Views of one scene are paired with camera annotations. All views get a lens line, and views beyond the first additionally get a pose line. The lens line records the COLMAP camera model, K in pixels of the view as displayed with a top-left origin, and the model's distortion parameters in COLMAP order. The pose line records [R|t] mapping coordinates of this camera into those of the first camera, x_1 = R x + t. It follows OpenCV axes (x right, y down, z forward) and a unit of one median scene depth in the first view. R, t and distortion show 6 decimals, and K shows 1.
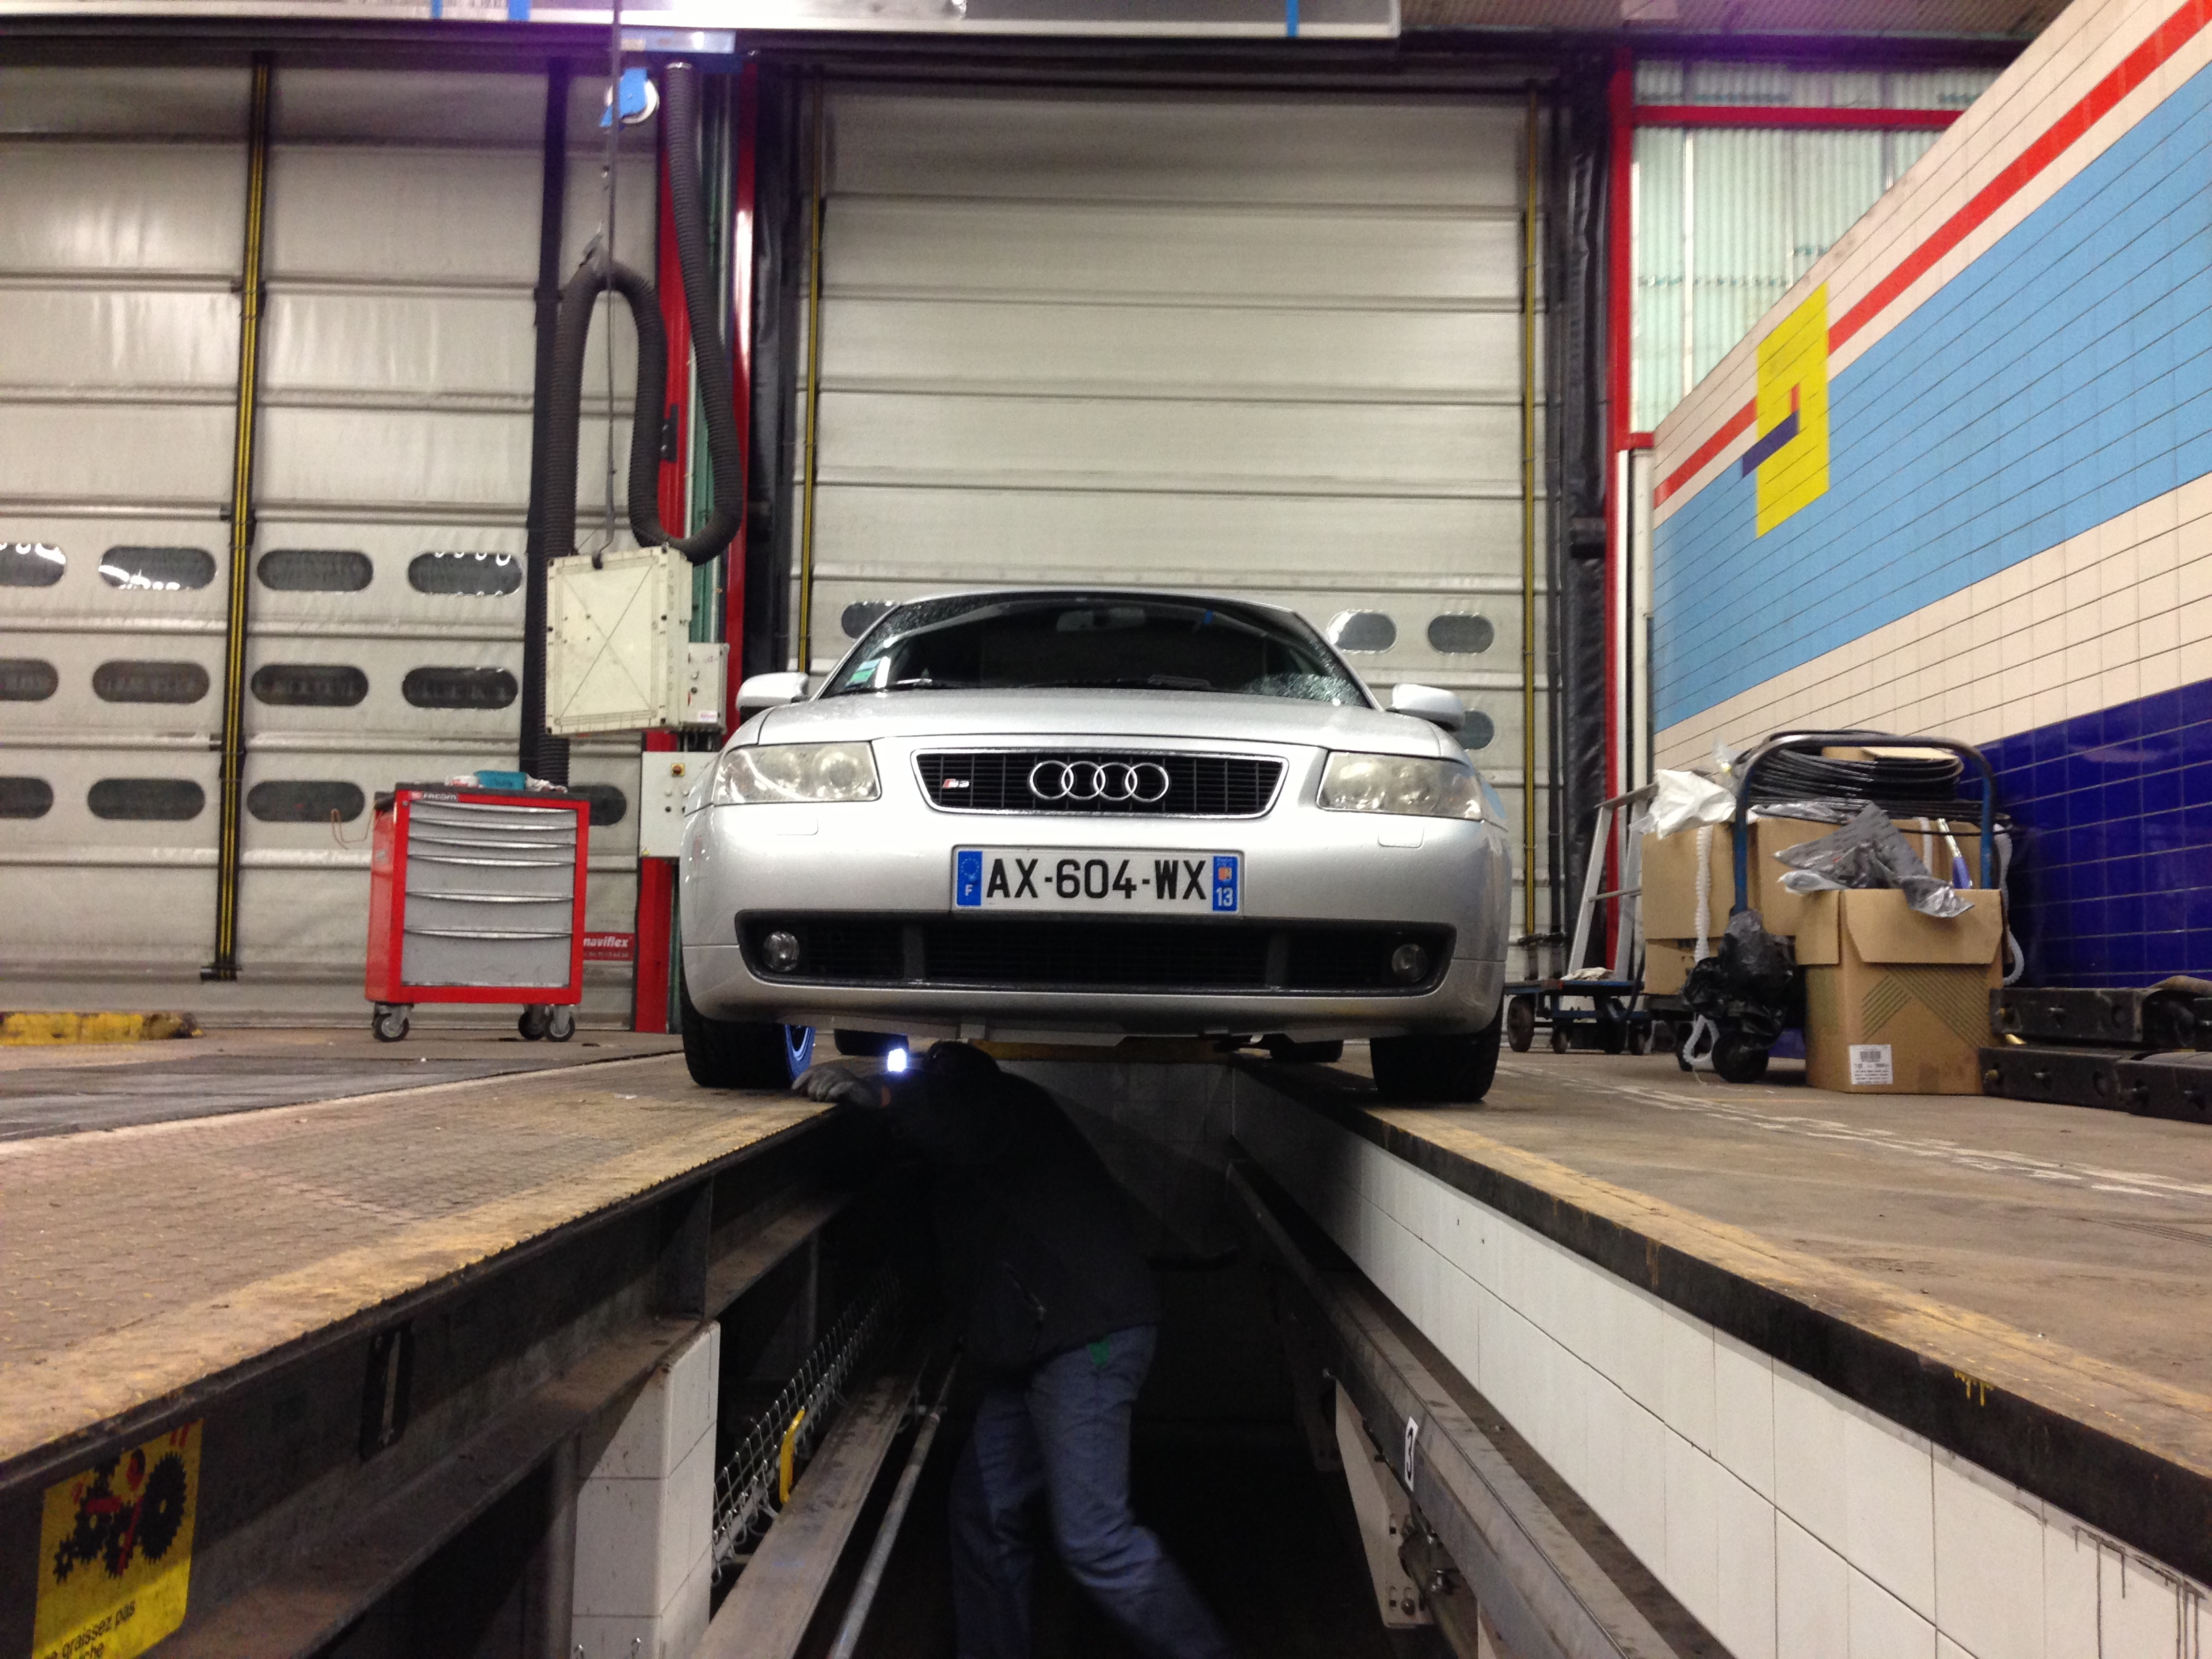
lens RADIAL K [[2078.2, 0, 1106.0], [0, 2078.2, 829.5], [0, 0, 1]] dist [0.001611, 0.000919]
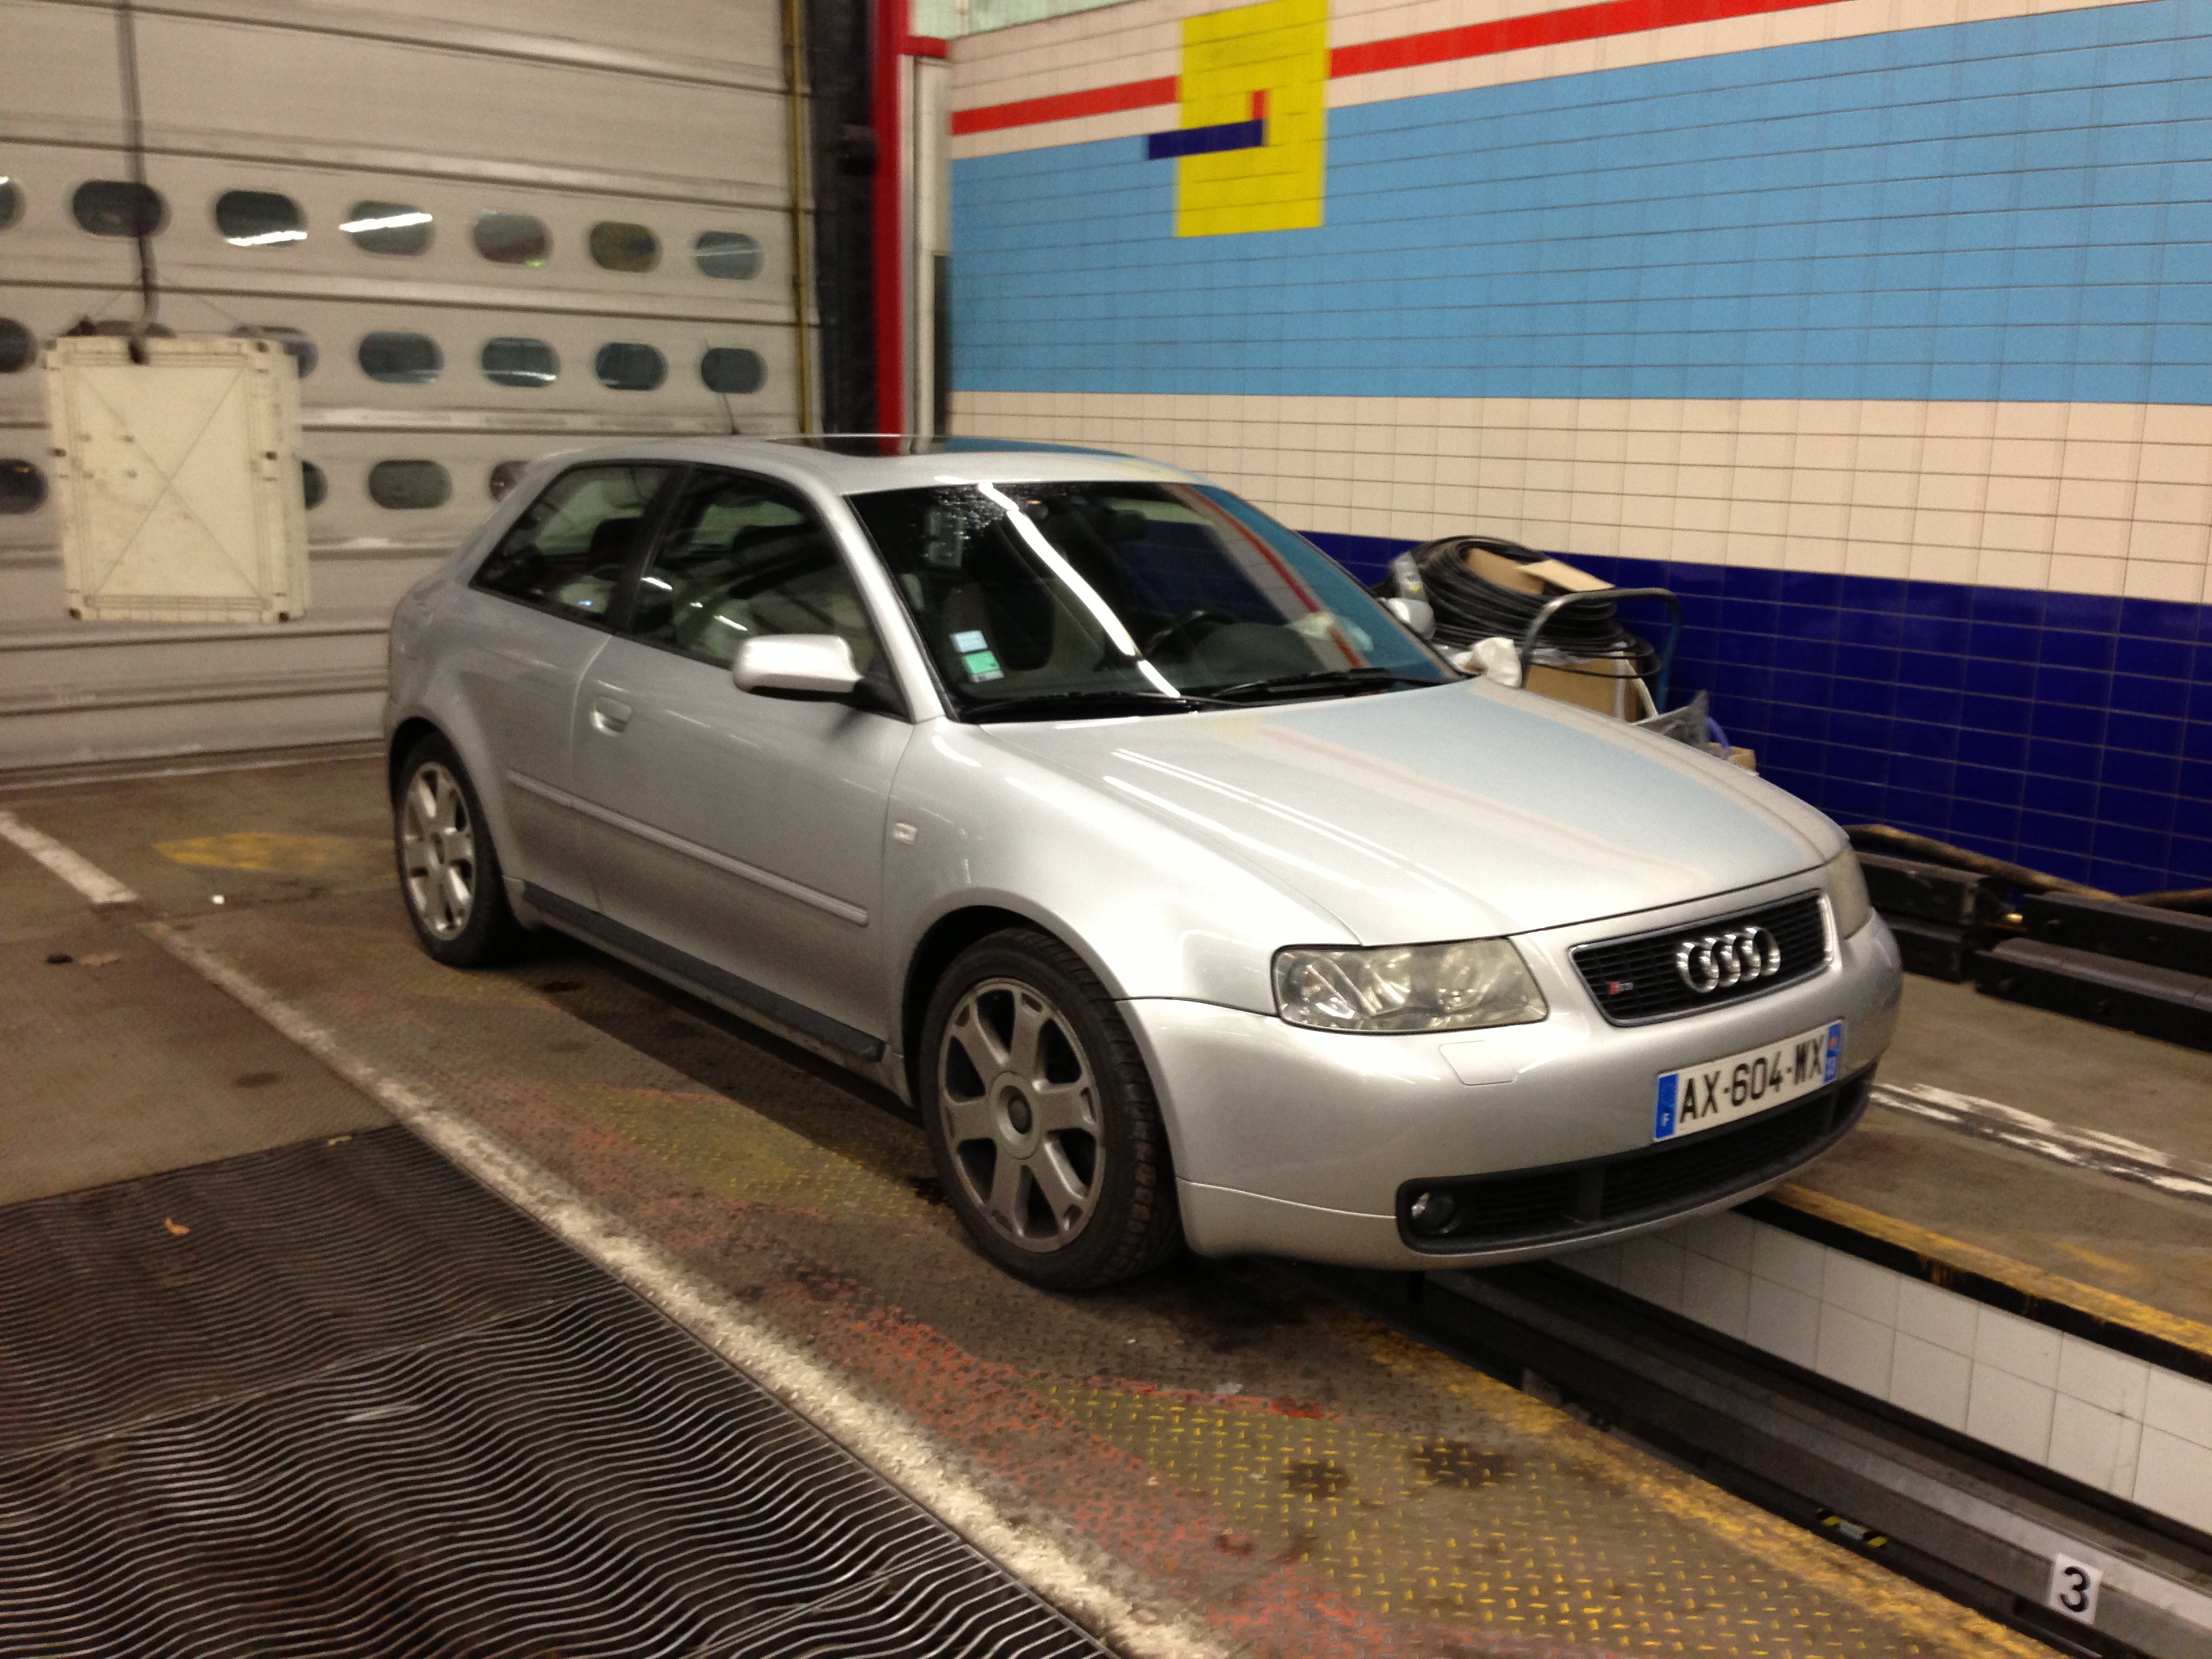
lens RADIAL K [[2078.2, 0, 1106.0], [0, 2078.2, 829.5], [0, 0, 1]] dist [0.001611, 0.000919]
pose [[0.724095, -0.160981, 0.670650, -0.437413], [-0.067498, 0.951171, 0.301192, -0.182130], [-0.686390, -0.263359, 0.677873, 0.326082]]
